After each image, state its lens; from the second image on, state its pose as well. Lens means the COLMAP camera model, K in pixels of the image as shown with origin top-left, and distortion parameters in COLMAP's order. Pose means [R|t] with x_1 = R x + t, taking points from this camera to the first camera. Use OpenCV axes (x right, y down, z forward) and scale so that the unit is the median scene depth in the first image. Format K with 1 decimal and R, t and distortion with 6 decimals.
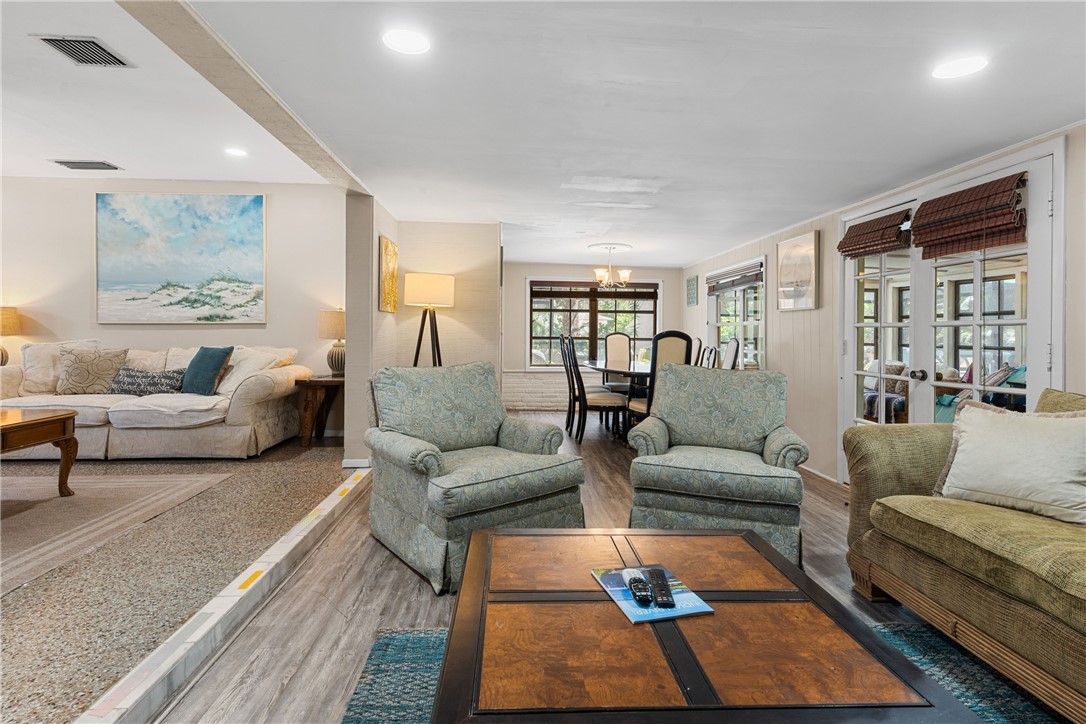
lens RADIAL K [[555.8, 0, 541.8], [0, 555.8, 336.8], [0, 0, 1]] dist [0.017281, -0.002343]
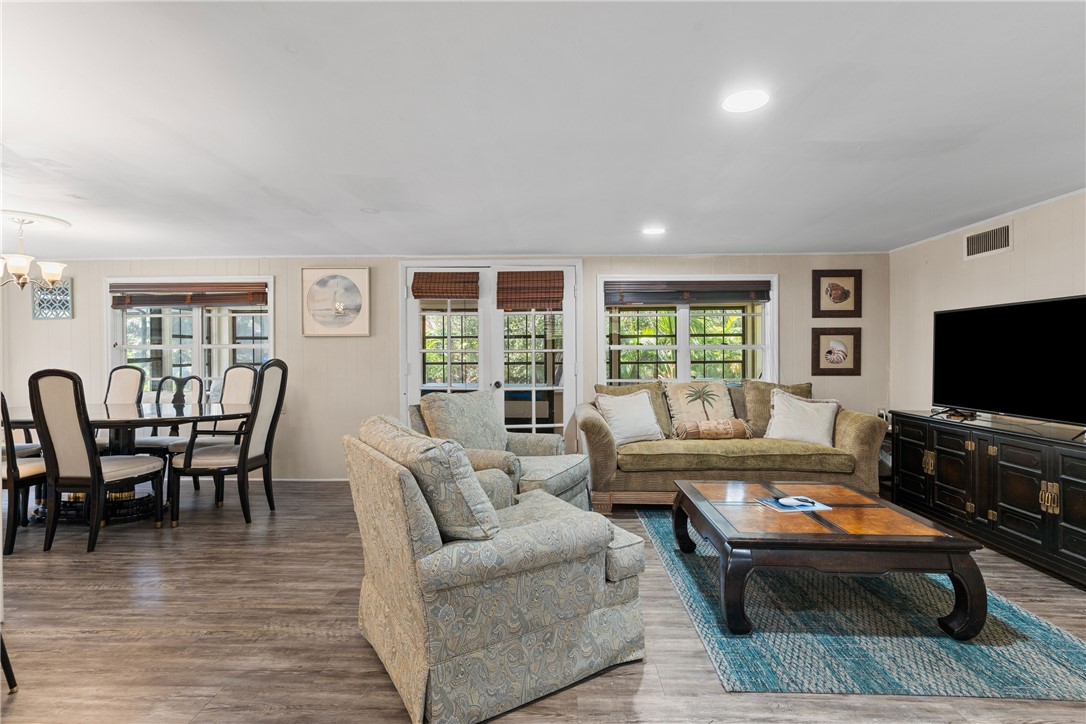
lens RADIAL K [[522.4, 0, 541.8], [0, 522.4, 347.9], [0, 0, 1]] dist [-0.003543, -0.001022]
pose [[0.091408, -0.005924, 0.995796, -0.987906], [0.010956, 0.999928, 0.004943, -0.051211], [-0.995753, 0.010458, 0.091466, 1.019092]]
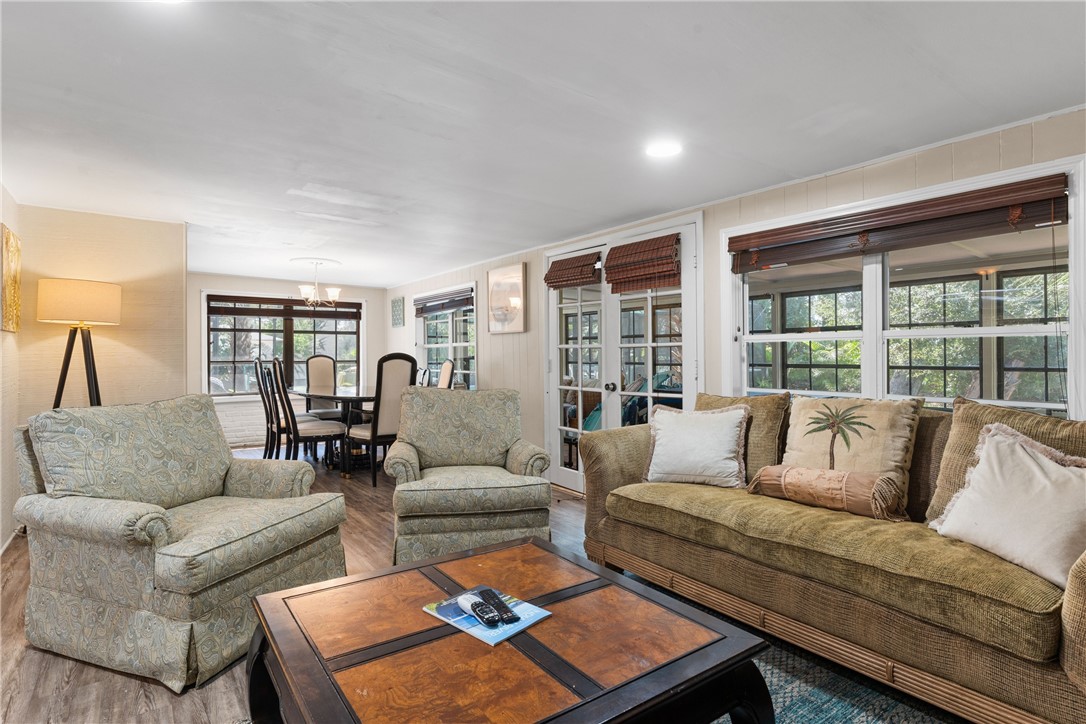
lens RADIAL K [[562.8, 0, 540.9], [0, 562.8, 353.8], [0, 0, 1]] dist [0.002712, 0.002265]
pose [[0.843461, -0.012451, 0.537046, -0.167154], [0.015597, 0.999878, -0.001313, -0.007718], [-0.536963, 0.009484, 0.843552, 0.047394]]
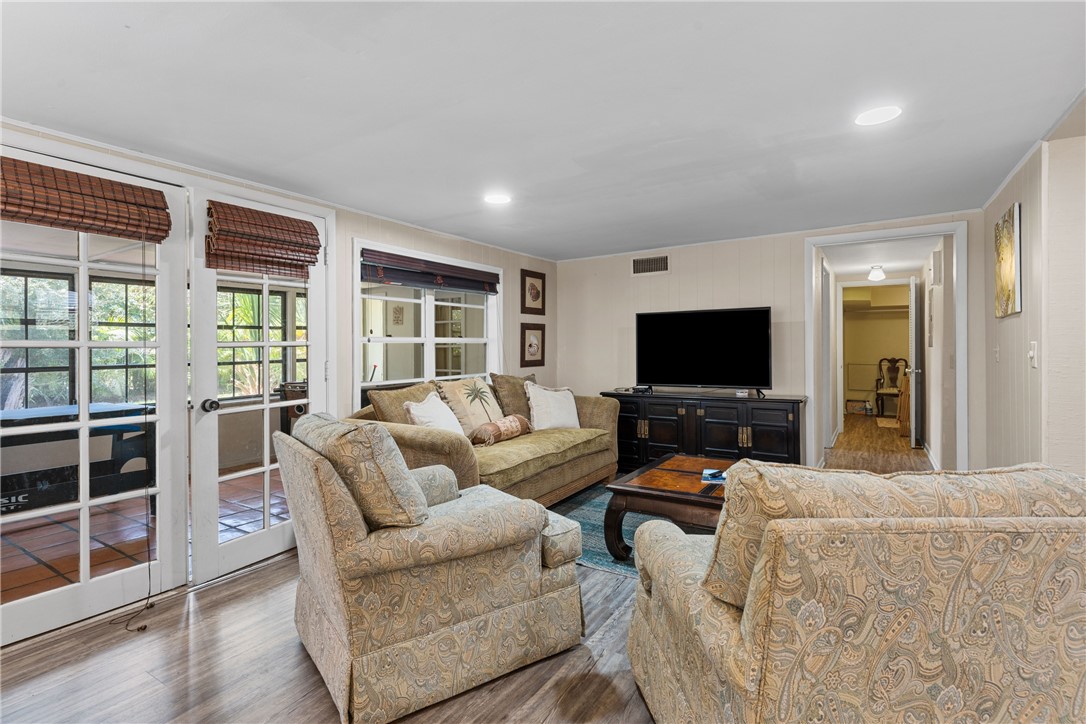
lens RADIAL K [[522.4, 0, 543.3], [0, 522.4, 343.7], [0, 0, 1]] dist [-0.003543, -0.001022]
pose [[-0.815469, -0.002856, 0.578794, -0.241088], [0.002759, 0.999957, 0.008821, -0.039956], [-0.578794, 0.008790, -0.815426, 1.833326]]
